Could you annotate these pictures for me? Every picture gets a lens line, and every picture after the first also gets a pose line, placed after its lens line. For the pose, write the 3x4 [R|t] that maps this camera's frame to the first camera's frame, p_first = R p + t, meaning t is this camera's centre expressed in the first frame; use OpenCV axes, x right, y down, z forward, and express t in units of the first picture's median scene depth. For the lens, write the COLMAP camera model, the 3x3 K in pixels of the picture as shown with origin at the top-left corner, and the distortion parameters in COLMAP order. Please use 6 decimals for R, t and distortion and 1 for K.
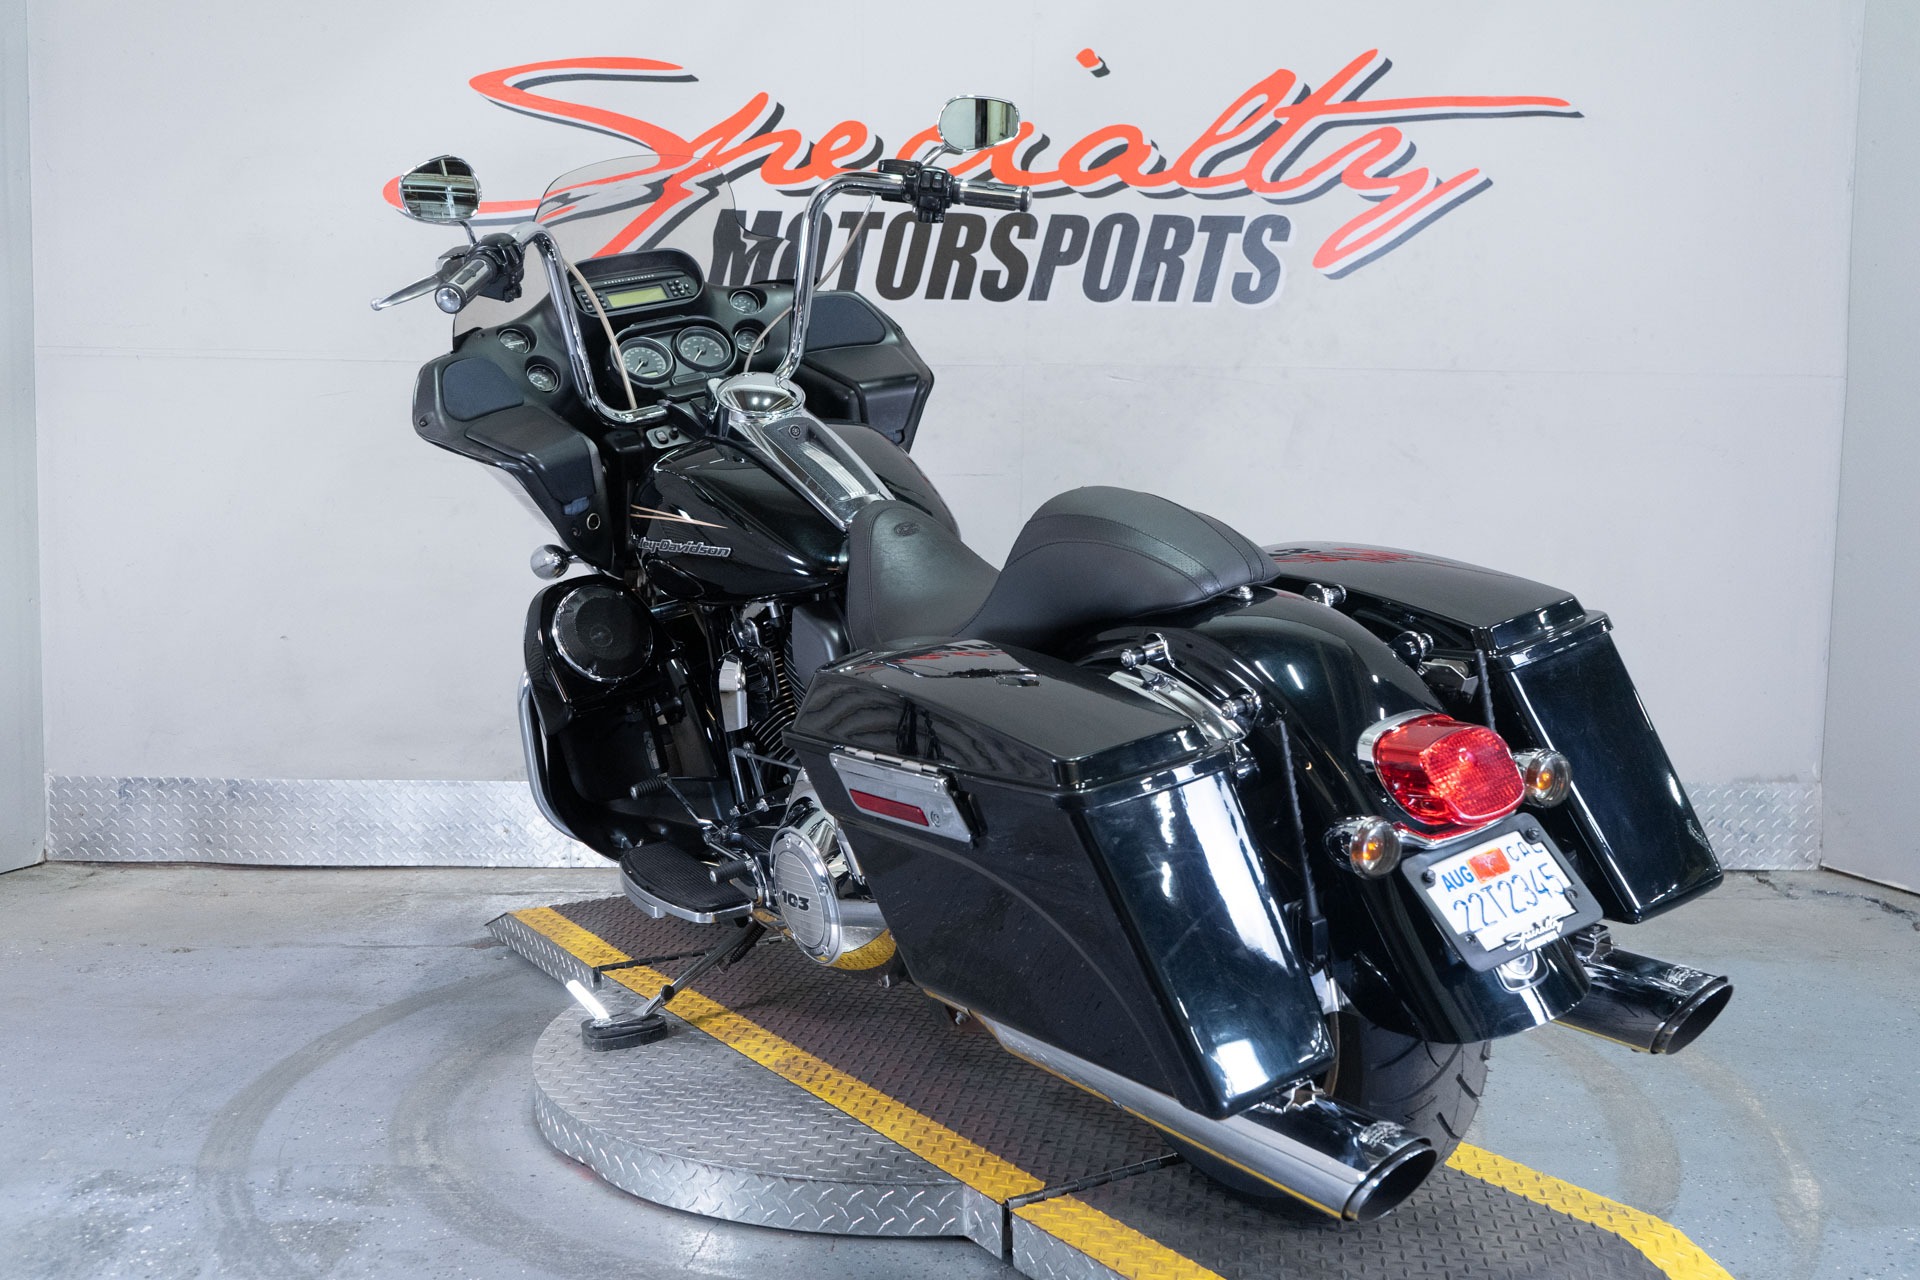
lens RADIAL K [[1833.6, 0, 953.8], [0, 1833.6, 638.4], [0, 0, 1]] dist [-0.007987, 0.000000]
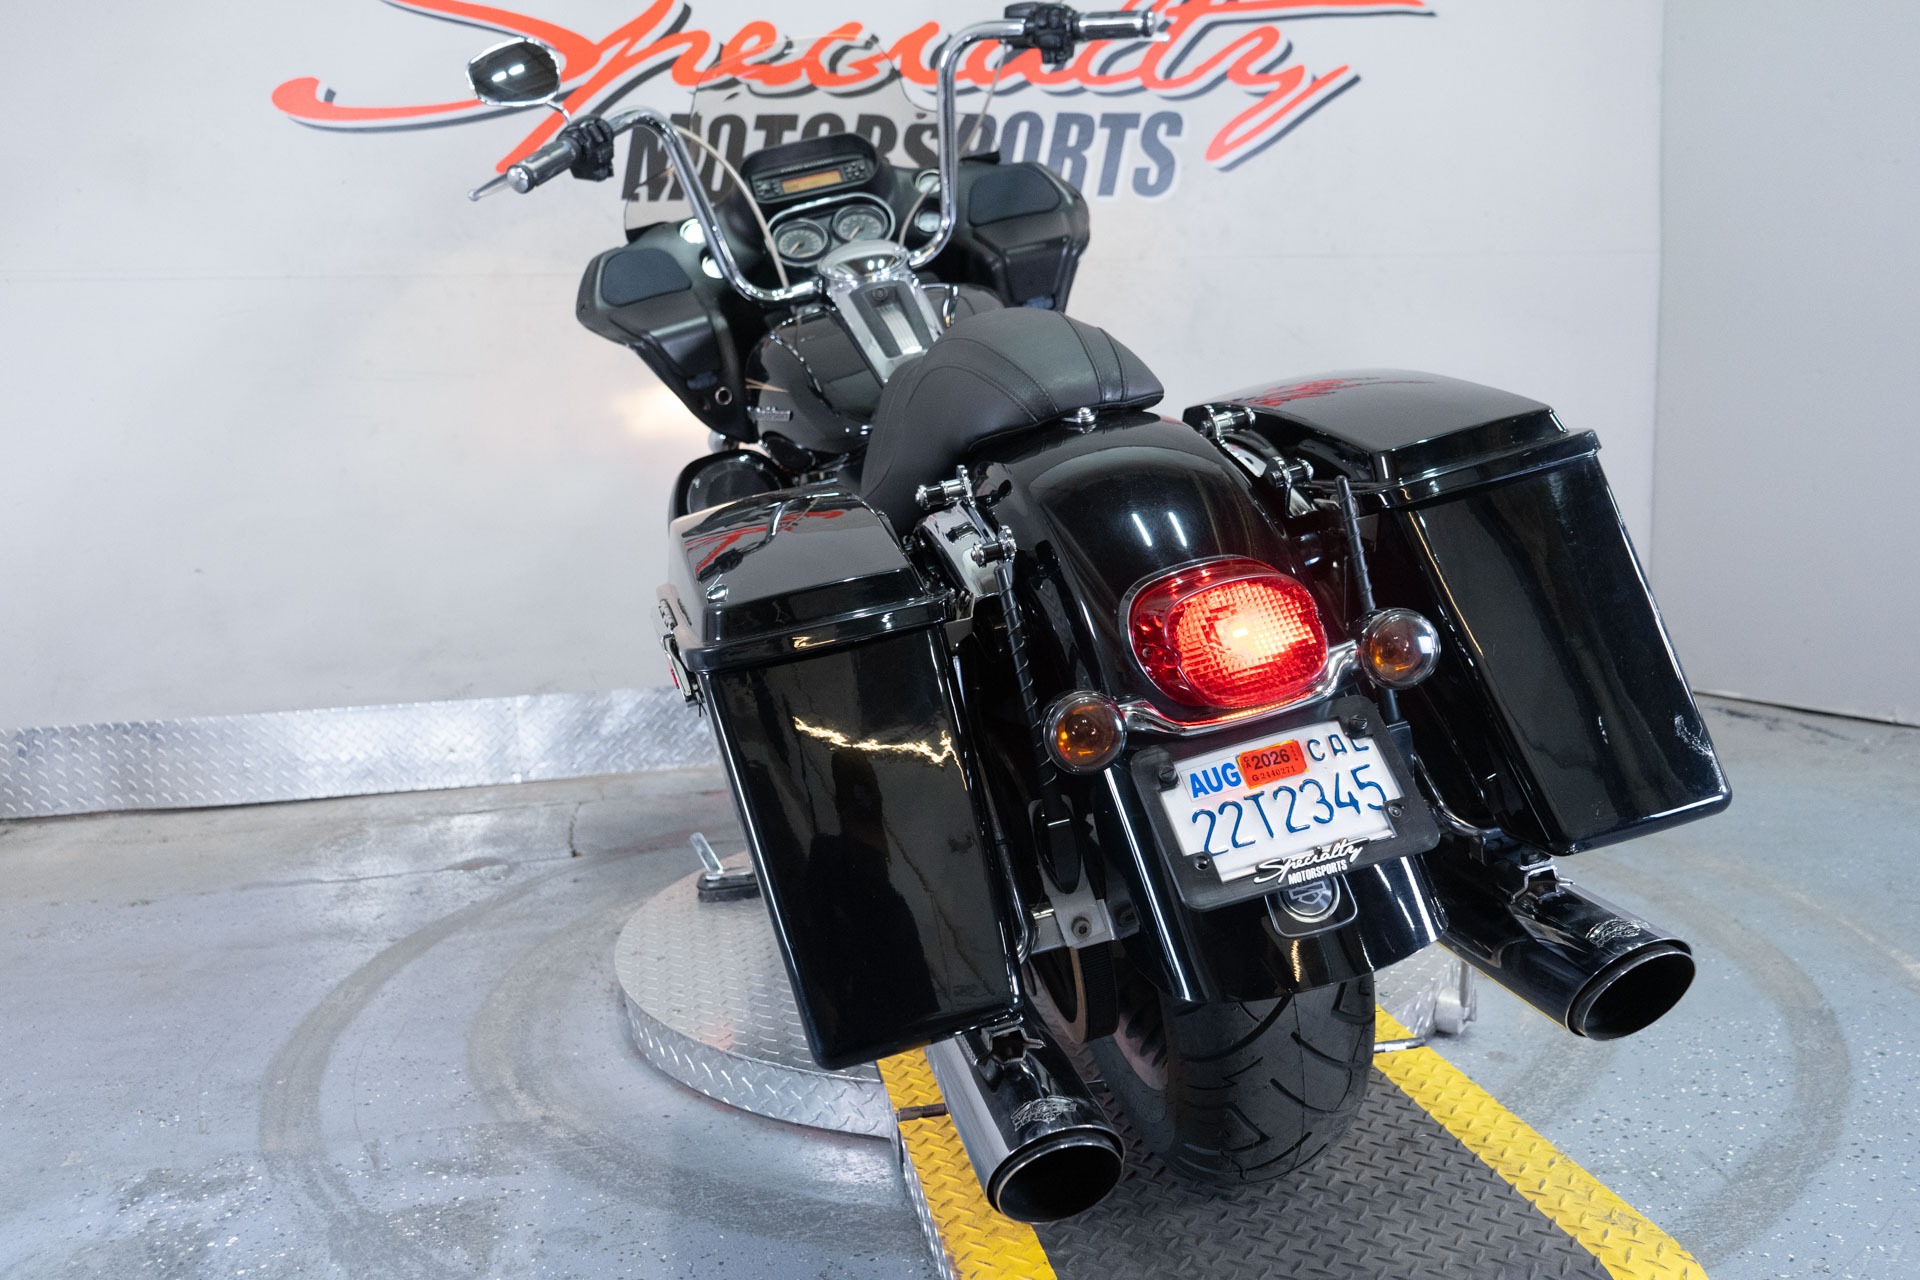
lens RADIAL K [[1522.3, 0, 959.7], [0, 1522.3, 635.4], [0, 0, 1]] dist [-0.014001, 0.005116]
pose [[0.981947, -0.070414, 0.175564, -0.118275], [0.061796, 0.996622, 0.054092, 0.015493], [-0.178780, -0.042266, 0.982981, 0.146341]]
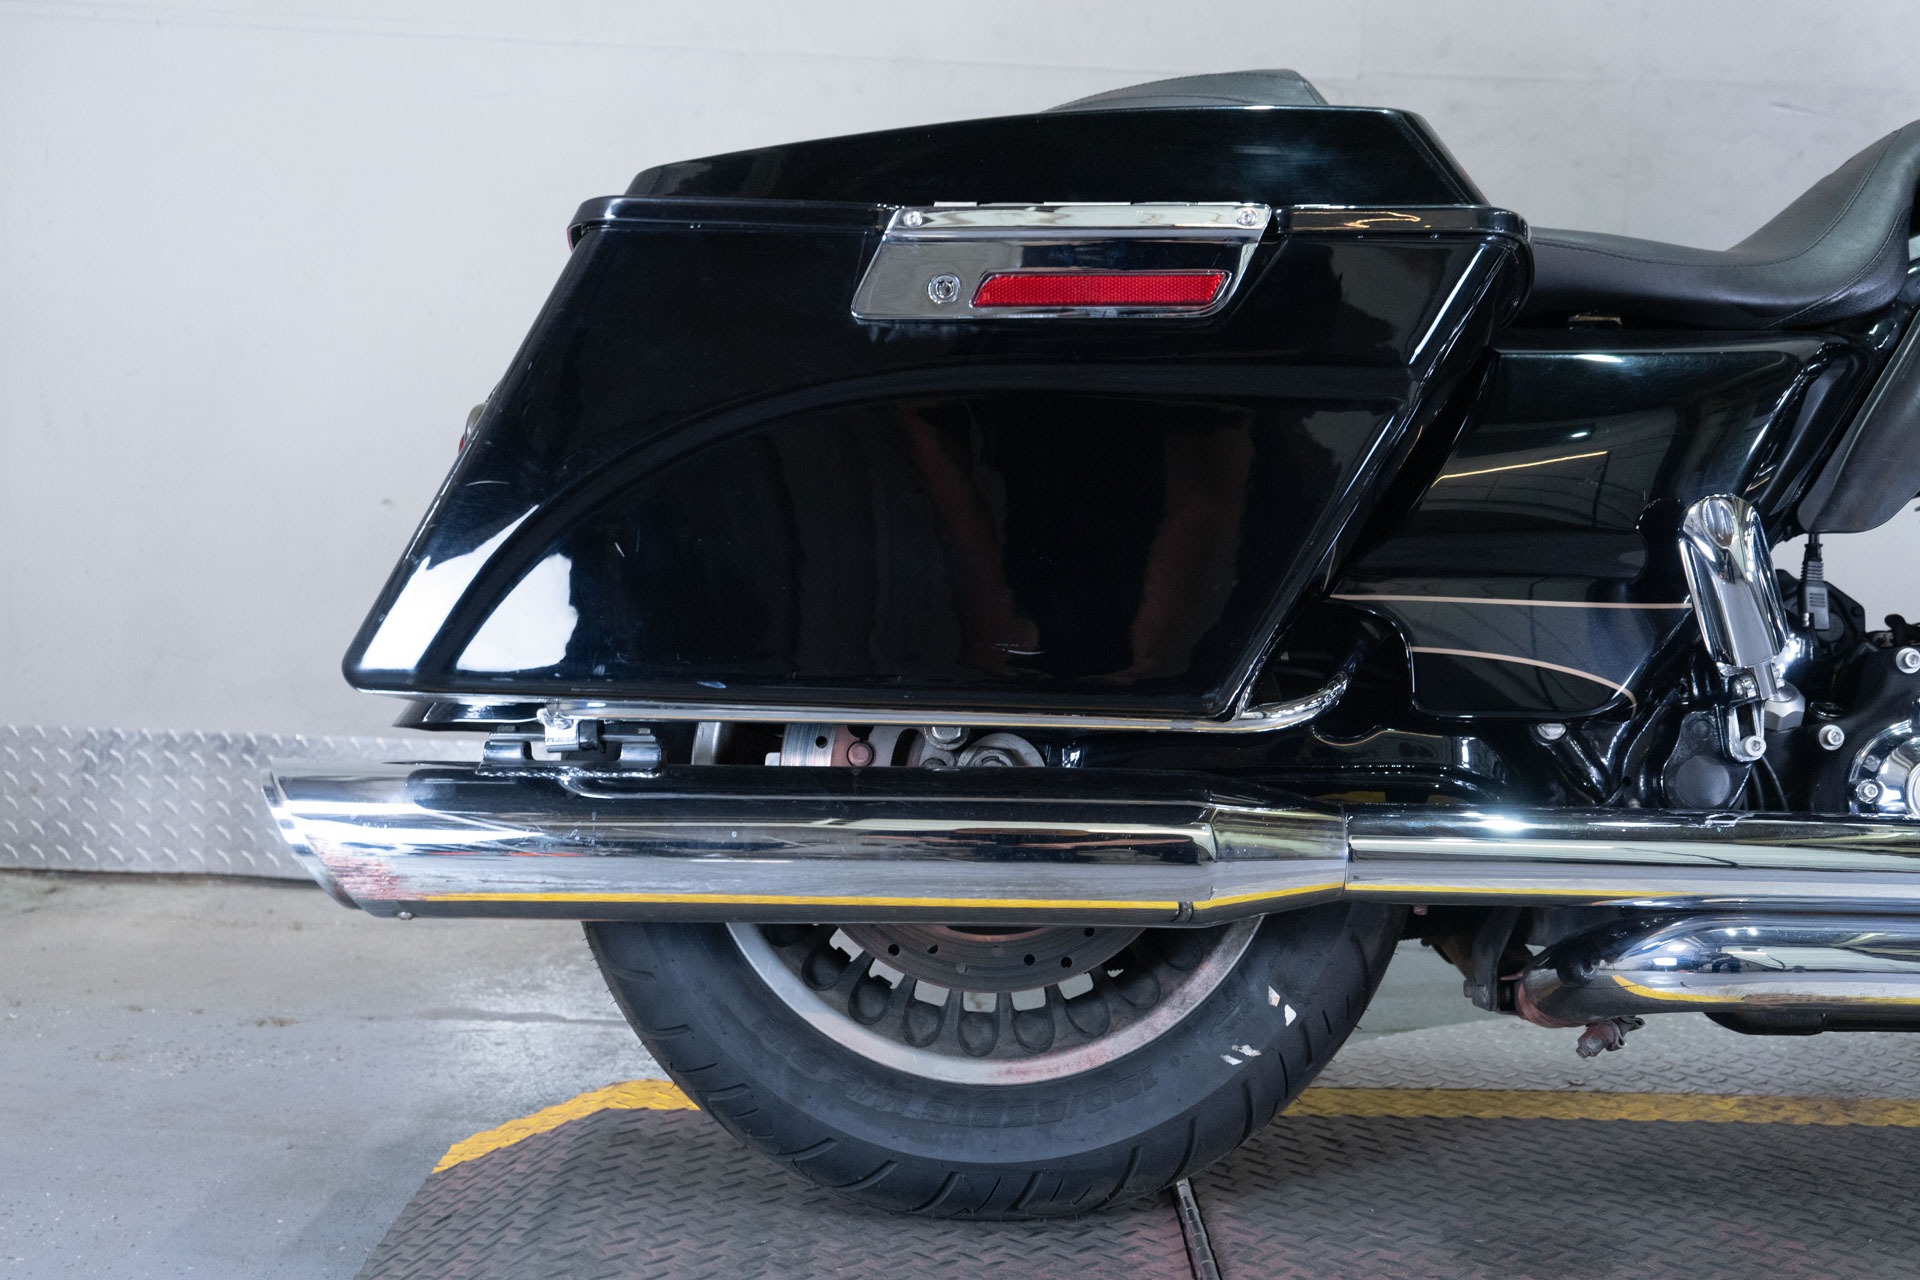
lens RADIAL K [[2198.4, 0, 977.1], [0, 2198.4, 632.3], [0, 0, 1]] dist [0.001948, 0.000000]
pose [[0.999091, 0.023296, 0.035688, -0.203091], [-0.022904, 0.999673, -0.011349, 0.047427], [-0.035941, 0.010521, 0.999299, 0.281109]]
